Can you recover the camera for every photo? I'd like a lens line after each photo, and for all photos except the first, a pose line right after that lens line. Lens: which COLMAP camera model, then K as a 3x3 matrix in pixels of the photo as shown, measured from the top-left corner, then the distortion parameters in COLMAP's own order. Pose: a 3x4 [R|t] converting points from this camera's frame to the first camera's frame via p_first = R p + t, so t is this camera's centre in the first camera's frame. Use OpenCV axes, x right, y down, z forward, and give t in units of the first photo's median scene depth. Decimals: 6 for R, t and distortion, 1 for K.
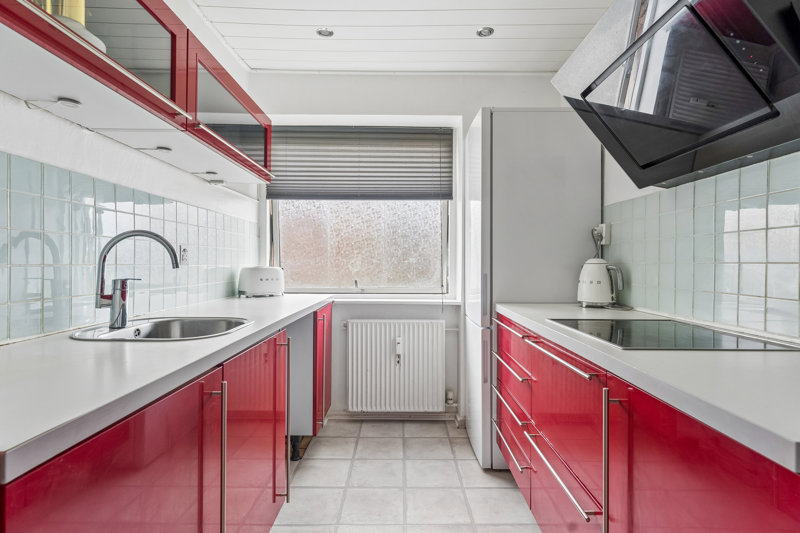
lens RADIAL K [[408.2, 0, 400.5], [0, 408.2, 264.0], [0, 0, 1]] dist [0.005072, 0.001203]
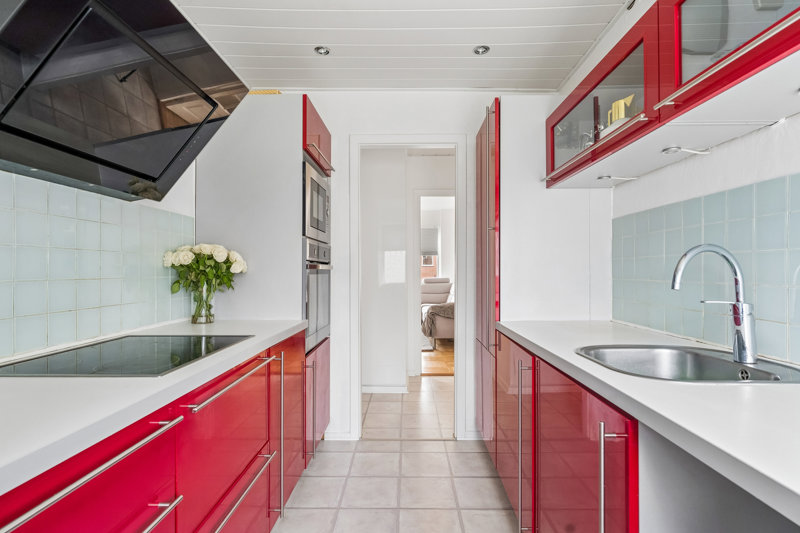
lens RADIAL K [[408.2, 0, 401.1], [0, 408.2, 265.7], [0, 0, 1]] dist [0.005072, 0.001203]
pose [[-0.999753, -0.008997, 0.020301, -0.011492], [-0.009017, 0.999959, -0.000926, -0.031024], [-0.020292, -0.001108, -0.999793, 2.123813]]
